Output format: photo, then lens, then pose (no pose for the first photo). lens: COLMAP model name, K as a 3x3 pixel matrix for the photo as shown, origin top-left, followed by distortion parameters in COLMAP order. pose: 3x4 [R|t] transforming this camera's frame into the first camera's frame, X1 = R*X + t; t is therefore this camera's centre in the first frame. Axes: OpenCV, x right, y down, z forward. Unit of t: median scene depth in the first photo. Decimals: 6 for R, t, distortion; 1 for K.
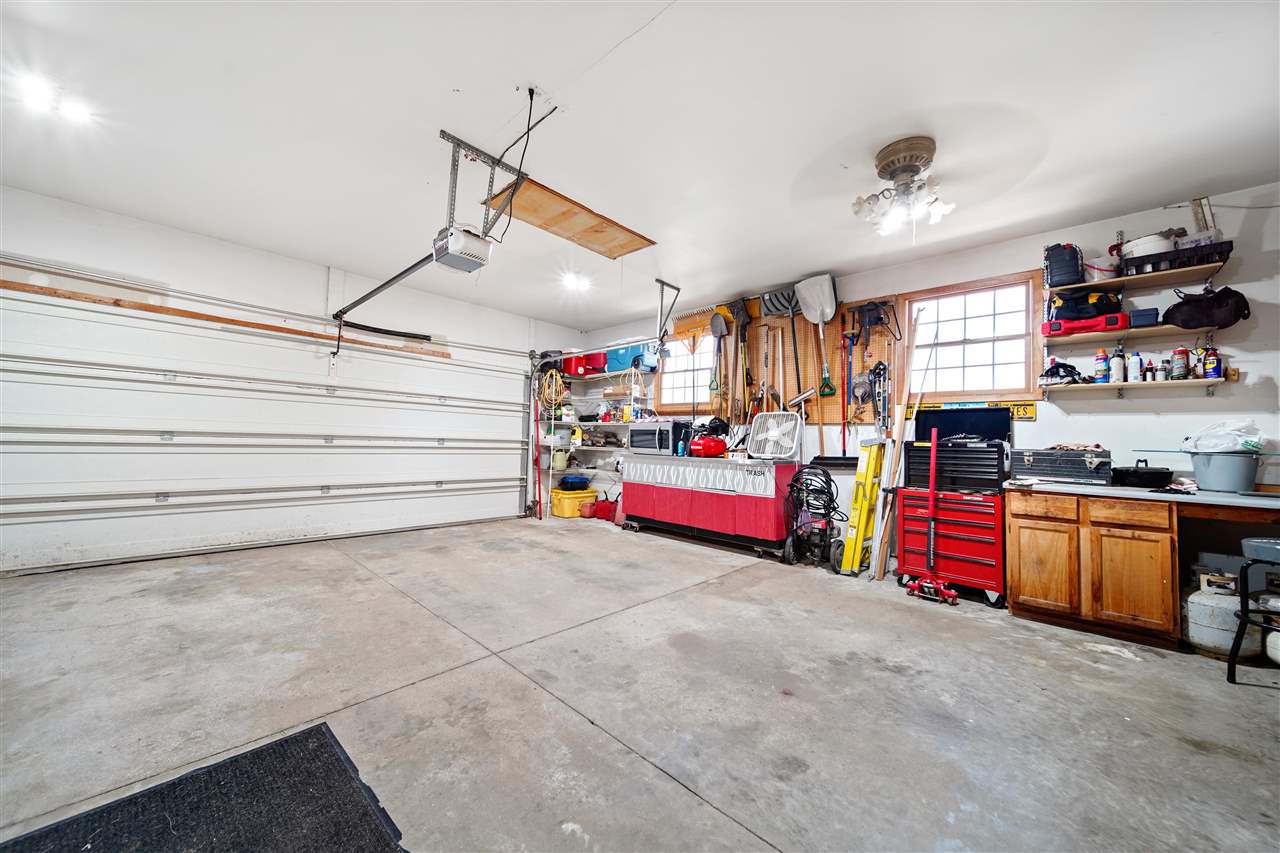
lens RADIAL K [[450.3, 0, 640.9], [0, 450.3, 423.7], [0, 0, 1]] dist [0.003330, 0.000063]
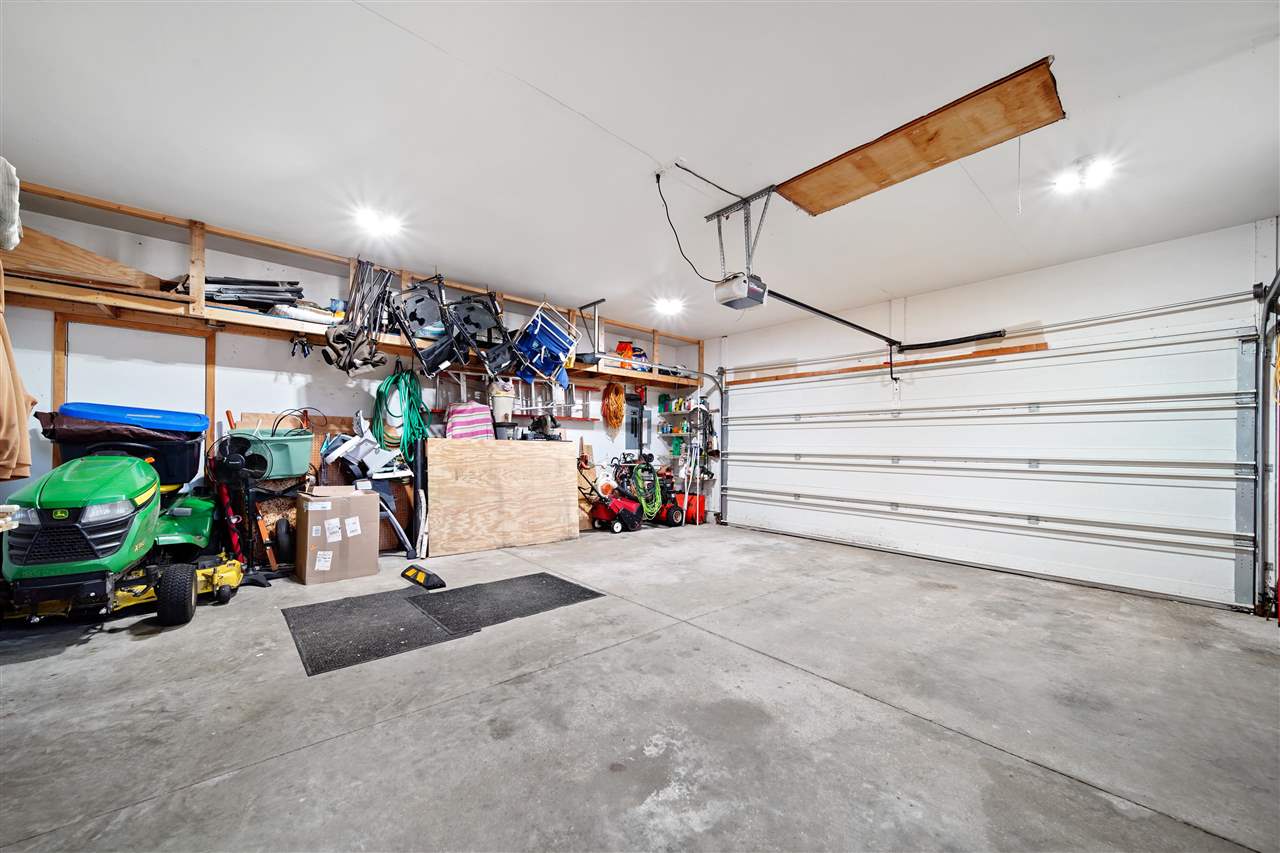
lens RADIAL K [[507.9, 0, 648.3], [0, 507.9, 448.4], [0, 0, 1]] dist [0.003890, 0.000263]
pose [[-0.120047, -0.033657, -0.992197, 0.857932], [0.019772, 0.999146, -0.036285, 0.059429], [0.992571, -0.023973, -0.119279, 0.835799]]
